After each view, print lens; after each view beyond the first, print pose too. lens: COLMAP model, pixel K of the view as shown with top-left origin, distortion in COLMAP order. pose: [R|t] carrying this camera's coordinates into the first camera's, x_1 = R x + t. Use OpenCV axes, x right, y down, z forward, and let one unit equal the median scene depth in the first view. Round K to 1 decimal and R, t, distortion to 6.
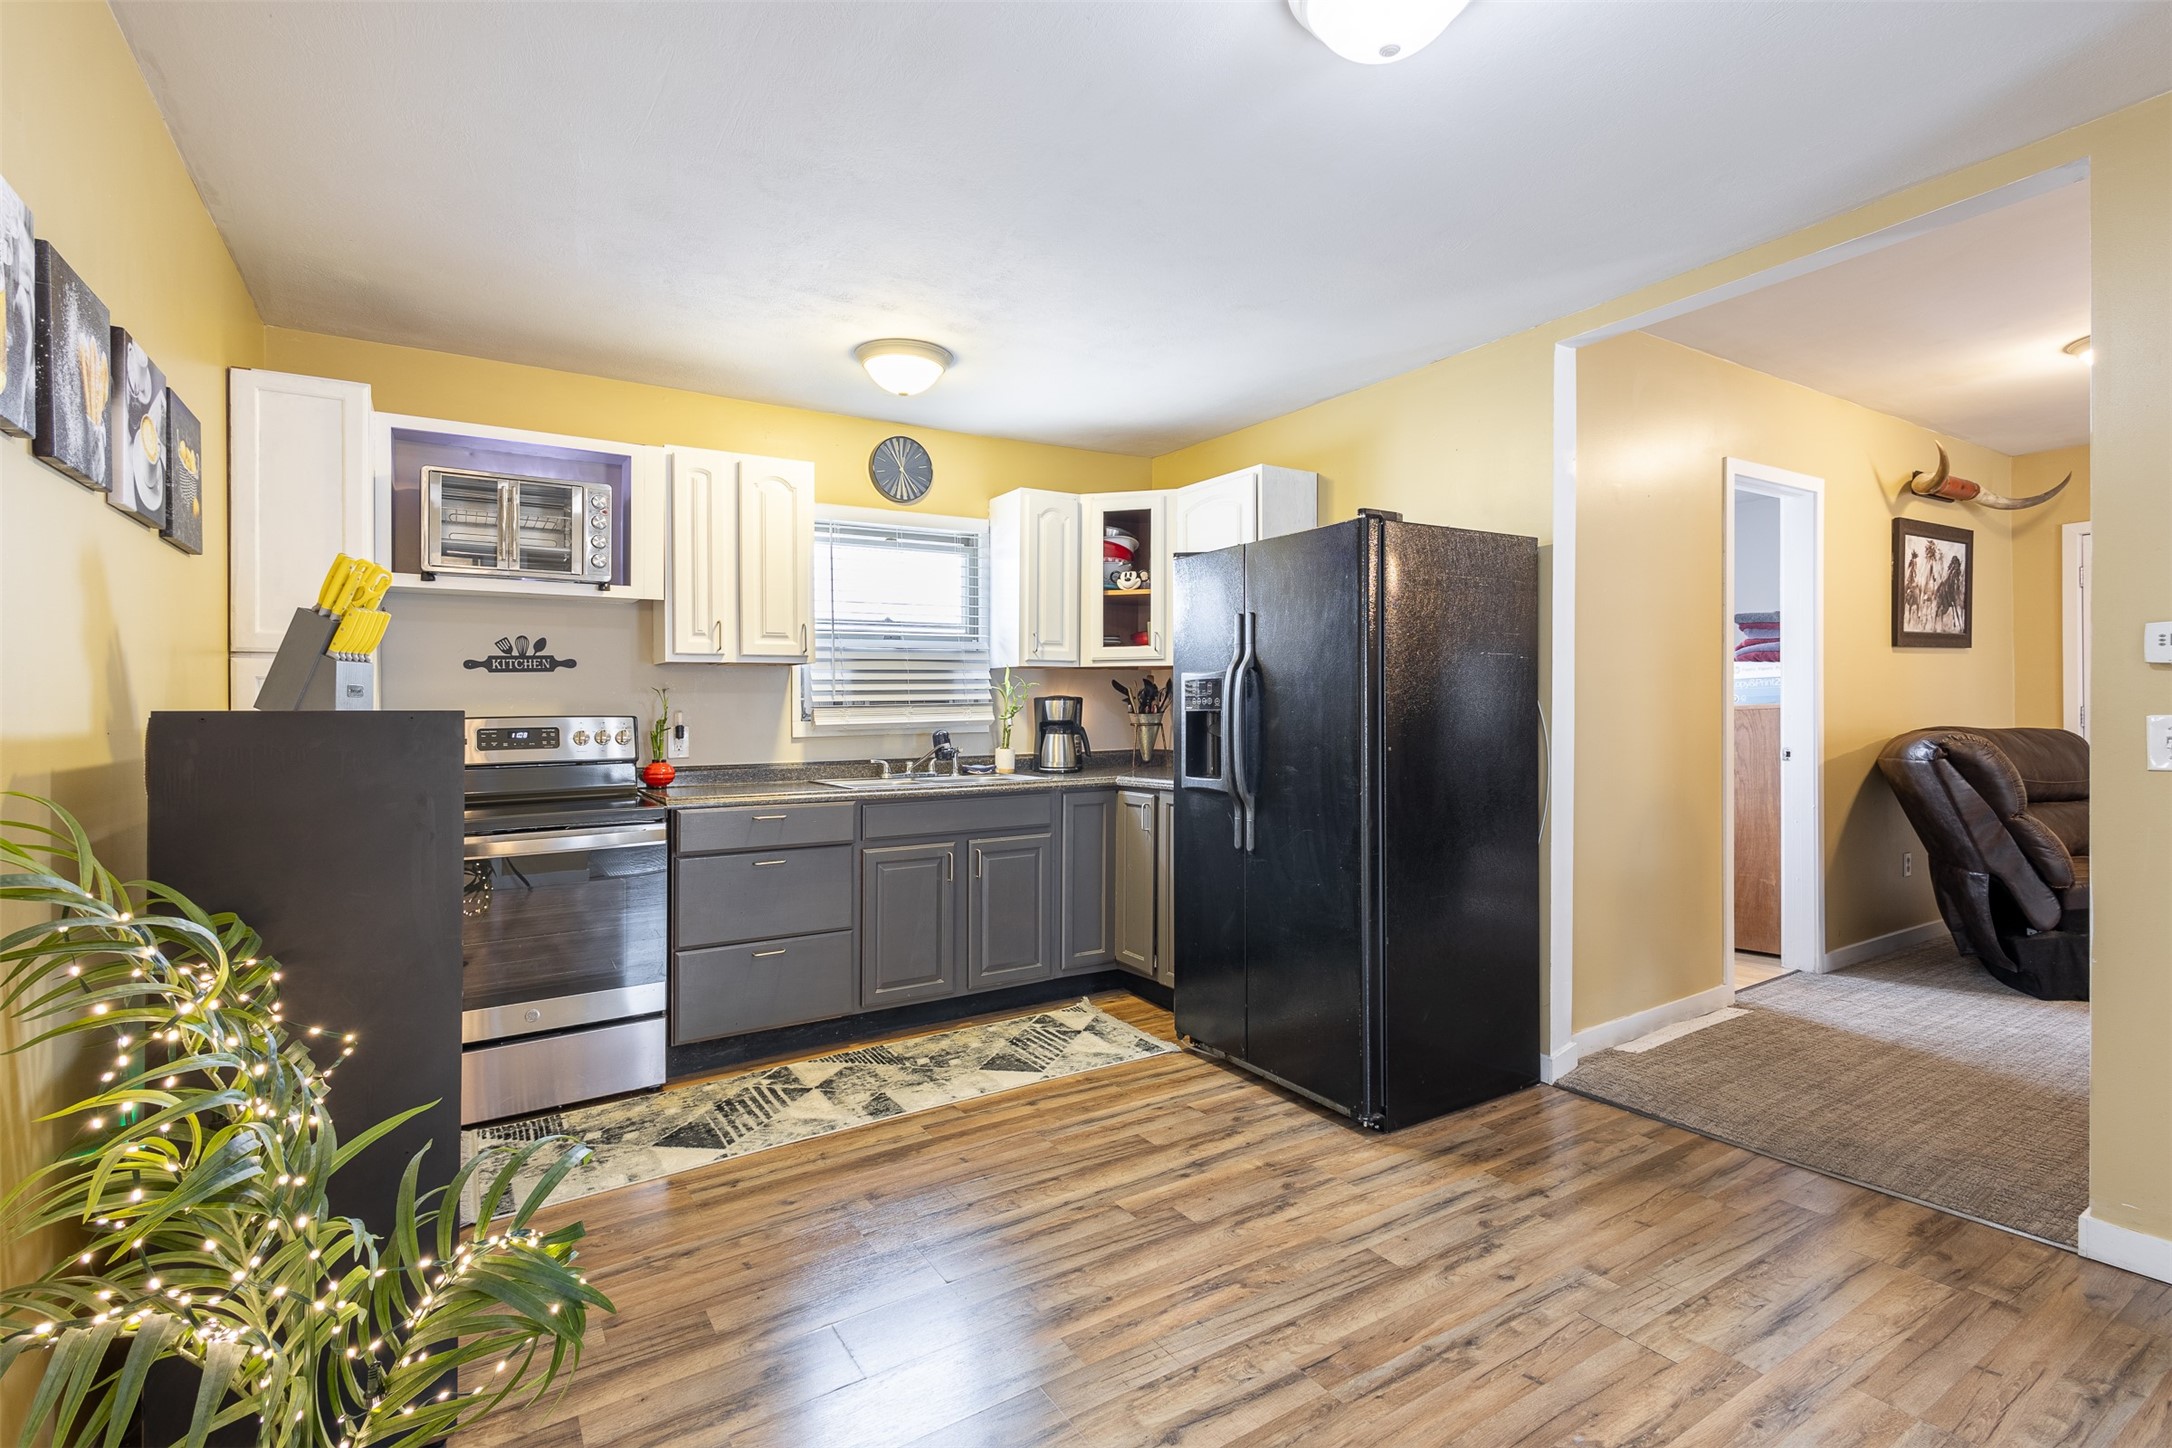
lens RADIAL K [[982.0, 0, 1087.9], [0, 982.0, 821.9], [0, 0, 1]] dist [0.002985, -0.000123]
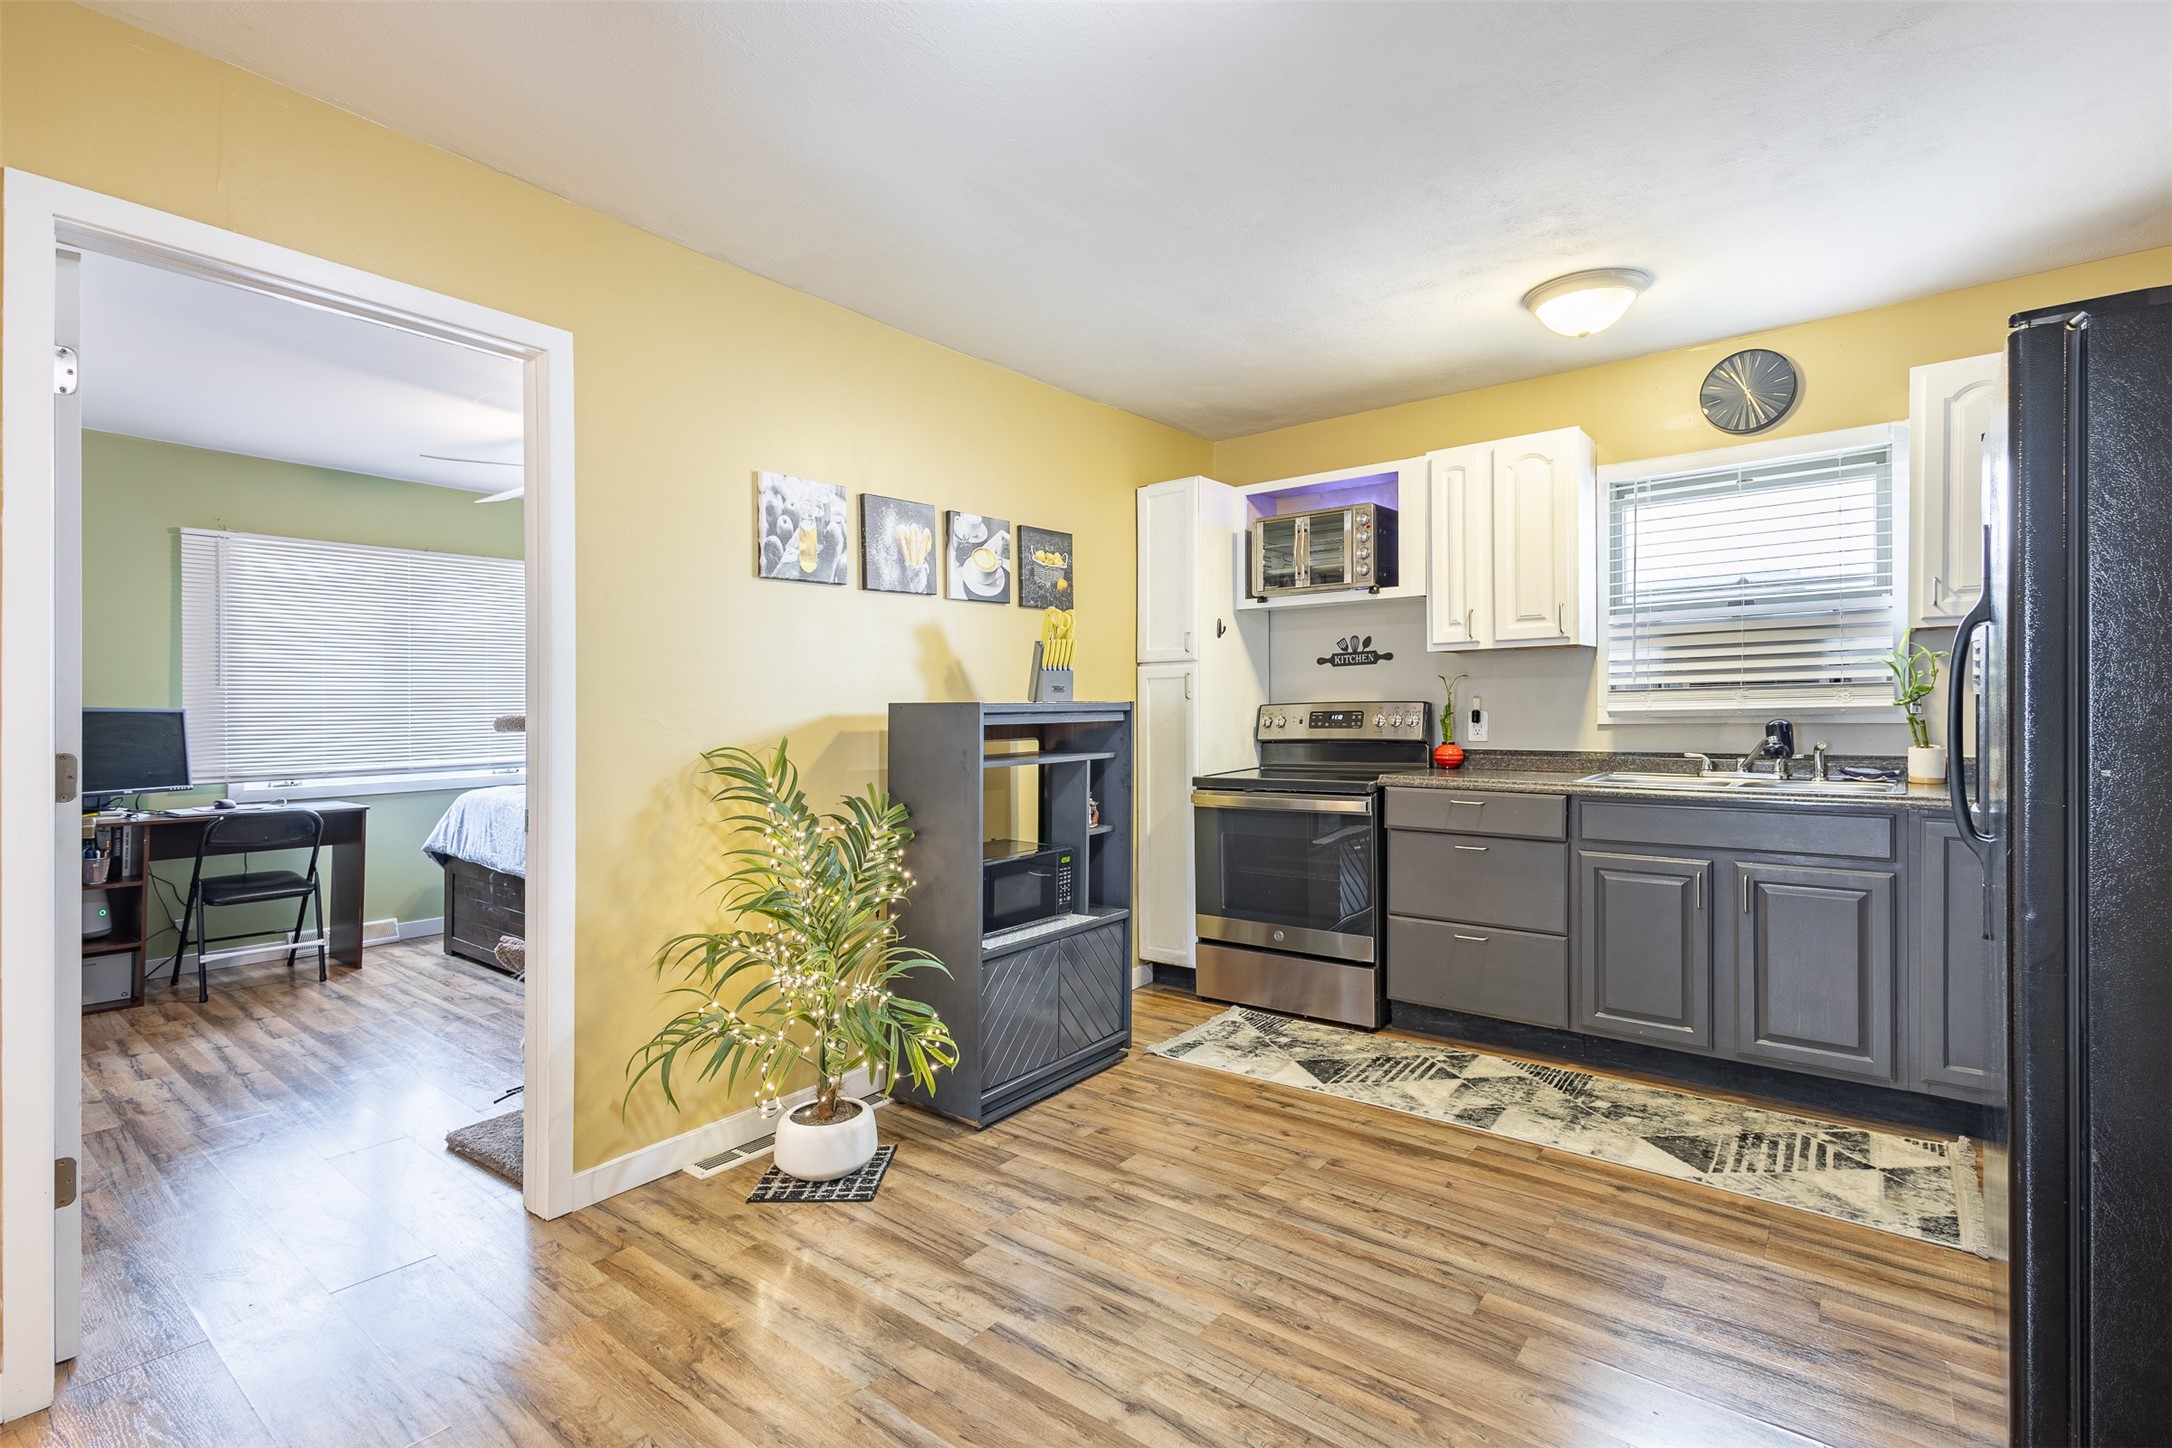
lens RADIAL K [[985.2, 0, 1076.8], [0, 985.2, 816.4], [0, 0, 1]] dist [0.001522, -0.000181]
pose [[0.332803, 0.110530, -0.936496, 0.470981], [-0.096446, 0.991889, 0.082793, -0.034091], [0.938051, 0.062767, 0.340764, 0.268131]]
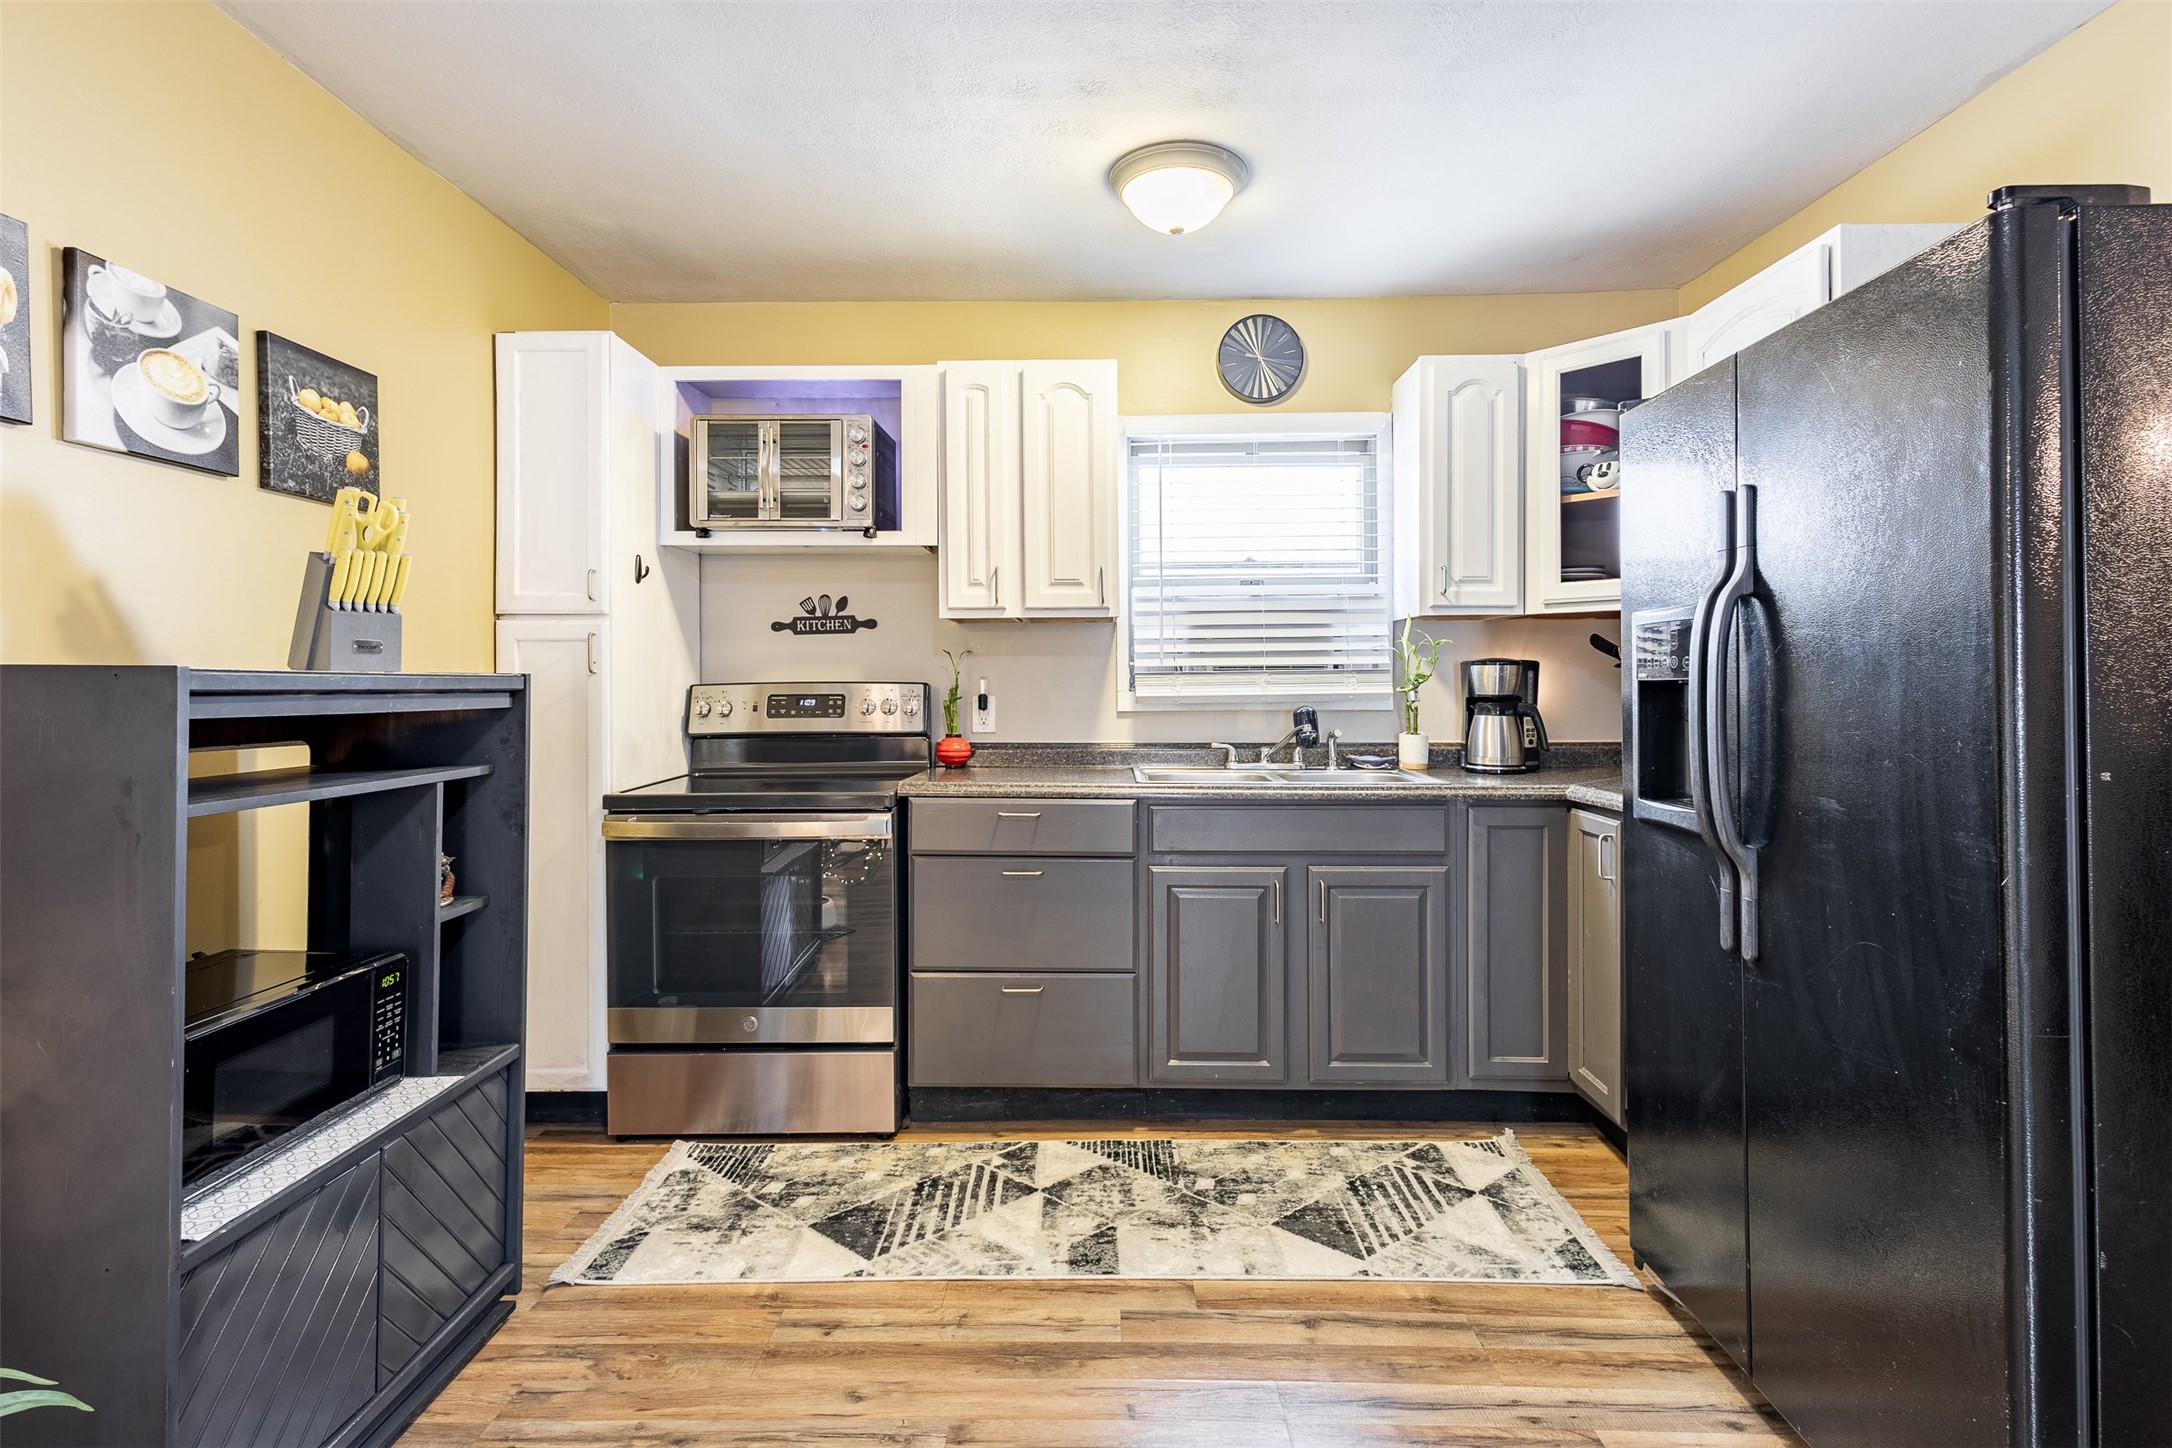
lens RADIAL K [[1021.9, 0, 1080.9], [0, 1021.9, 719.8], [0, 0, 1]] dist [0.009320, -0.001325]
pose [[0.837610, 0.027295, -0.545587, 0.145979], [-0.068996, 0.996039, -0.056096, -0.035275], [0.541894, 0.084629, 0.836175, 0.334262]]
